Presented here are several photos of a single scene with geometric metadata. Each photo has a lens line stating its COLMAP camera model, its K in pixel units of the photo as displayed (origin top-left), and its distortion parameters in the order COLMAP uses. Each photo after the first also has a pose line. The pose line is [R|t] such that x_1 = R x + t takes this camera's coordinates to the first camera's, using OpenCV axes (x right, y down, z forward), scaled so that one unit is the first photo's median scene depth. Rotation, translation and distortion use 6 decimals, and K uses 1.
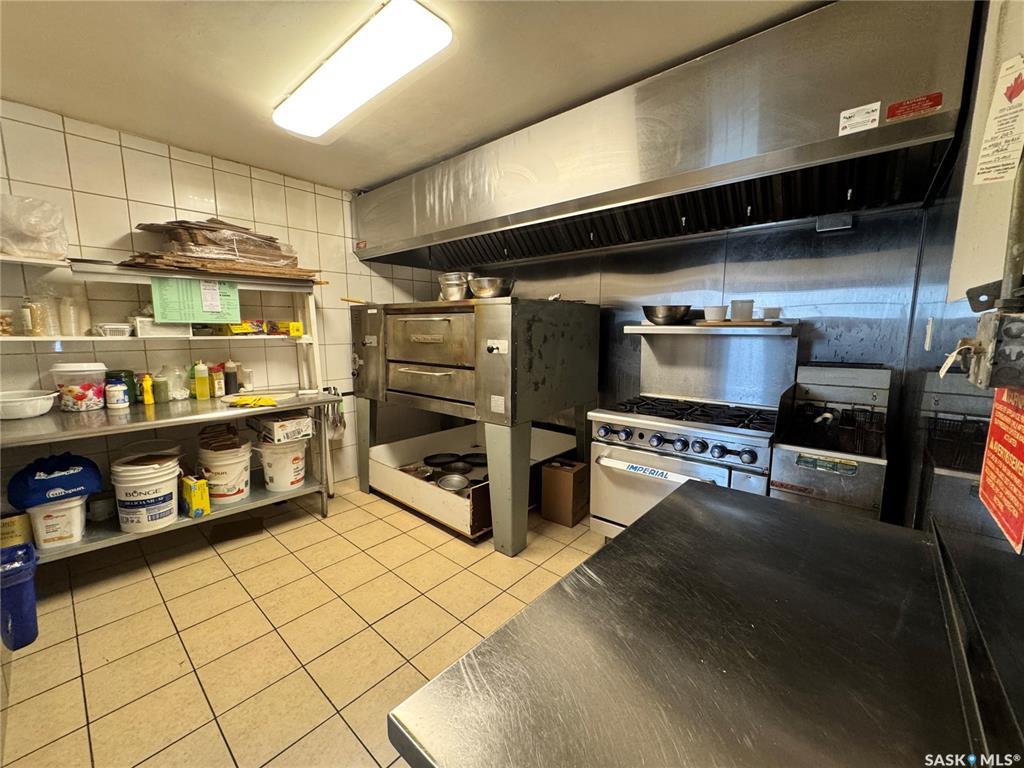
lens RADIAL K [[408.2, 0, 517.1], [0, 408.2, 384.4], [0, 0, 1]] dist [-0.000284, -0.000279]
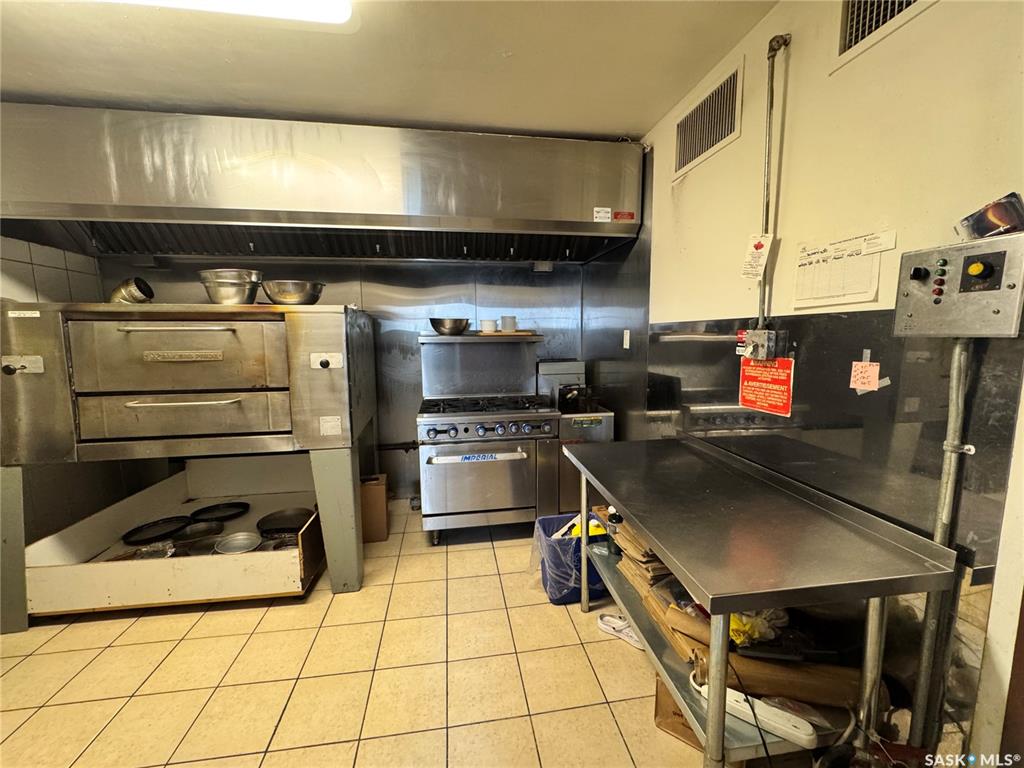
lens RADIAL K [[408.2, 0, 517.2], [0, 408.2, 381.5], [0, 0, 1]] dist [-0.000284, -0.000279]
pose [[0.651972, -0.092473, 0.752583, -0.397793], [0.111554, 0.993433, 0.025426, -0.021482], [-0.749992, 0.067377, 0.658006, 0.101763]]
